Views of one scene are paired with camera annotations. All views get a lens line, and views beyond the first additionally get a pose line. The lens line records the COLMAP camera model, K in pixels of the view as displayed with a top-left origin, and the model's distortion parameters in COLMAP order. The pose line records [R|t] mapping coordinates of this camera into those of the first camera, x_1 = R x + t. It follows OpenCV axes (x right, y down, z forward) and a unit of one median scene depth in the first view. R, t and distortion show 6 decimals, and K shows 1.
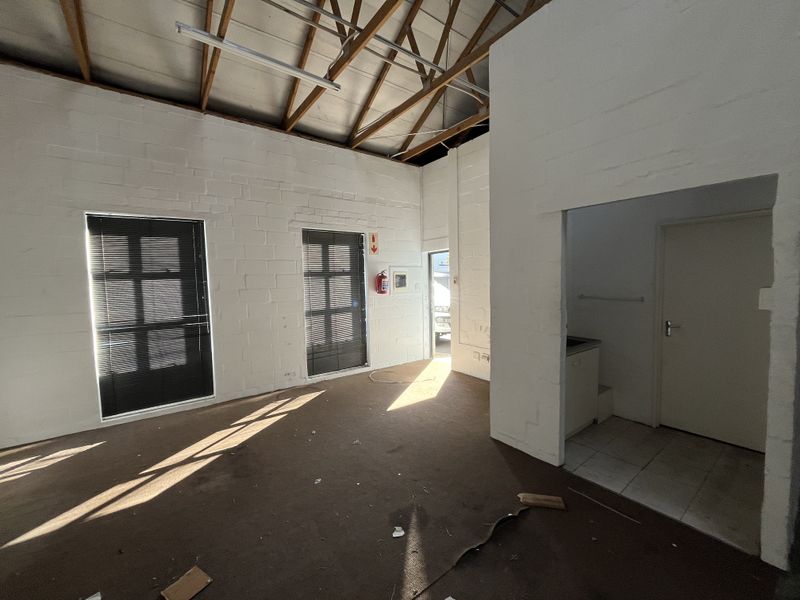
lens RADIAL K [[324.8, 0, 400.0], [0, 324.8, 300.0], [0, 0, 1]] dist [-0.014320, -0.000221]
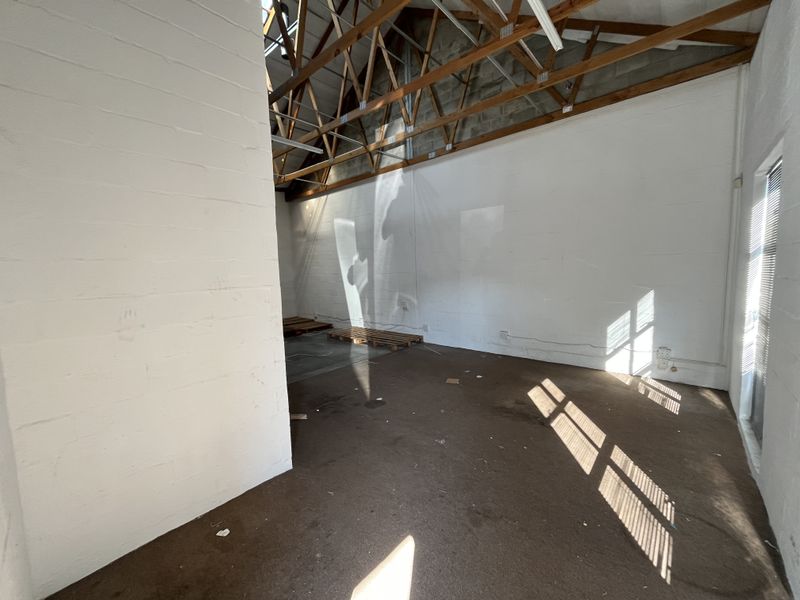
lens RADIAL K [[324.8, 0, 400.0], [0, 324.8, 300.0], [0, 0, 1]] dist [-0.014320, -0.000221]
pose [[-0.976159, 0.069903, -0.205495, 0.146993], [0.036776, 0.986300, 0.160810, -0.125387], [0.213921, 0.149419, -0.965356, 1.785707]]
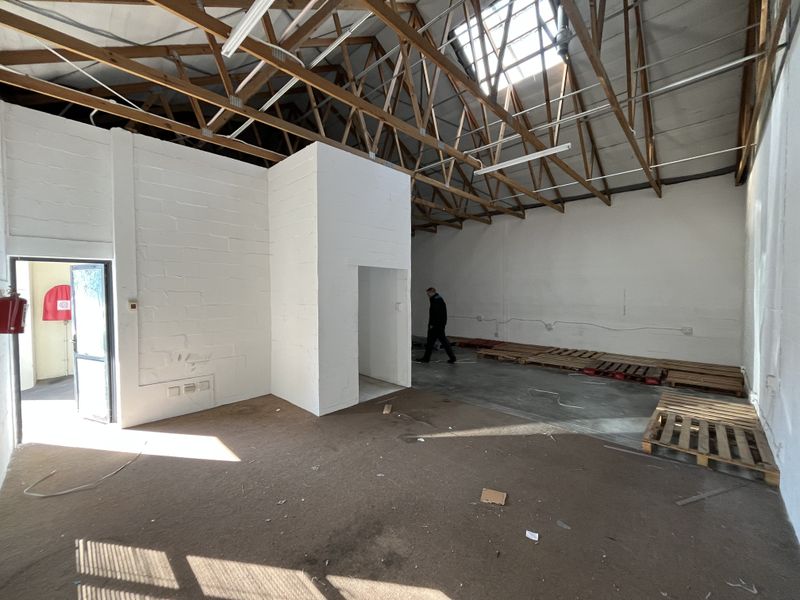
lens RADIAL K [[324.8, 0, 400.0], [0, 324.8, 300.0], [0, 0, 1]] dist [-0.014320, -0.000221]
pose [[-0.167734, -0.008949, 0.985792, -1.120279], [0.065731, 0.997632, 0.020240, -0.075469], [-0.983639, 0.068192, -0.166749, 0.854726]]
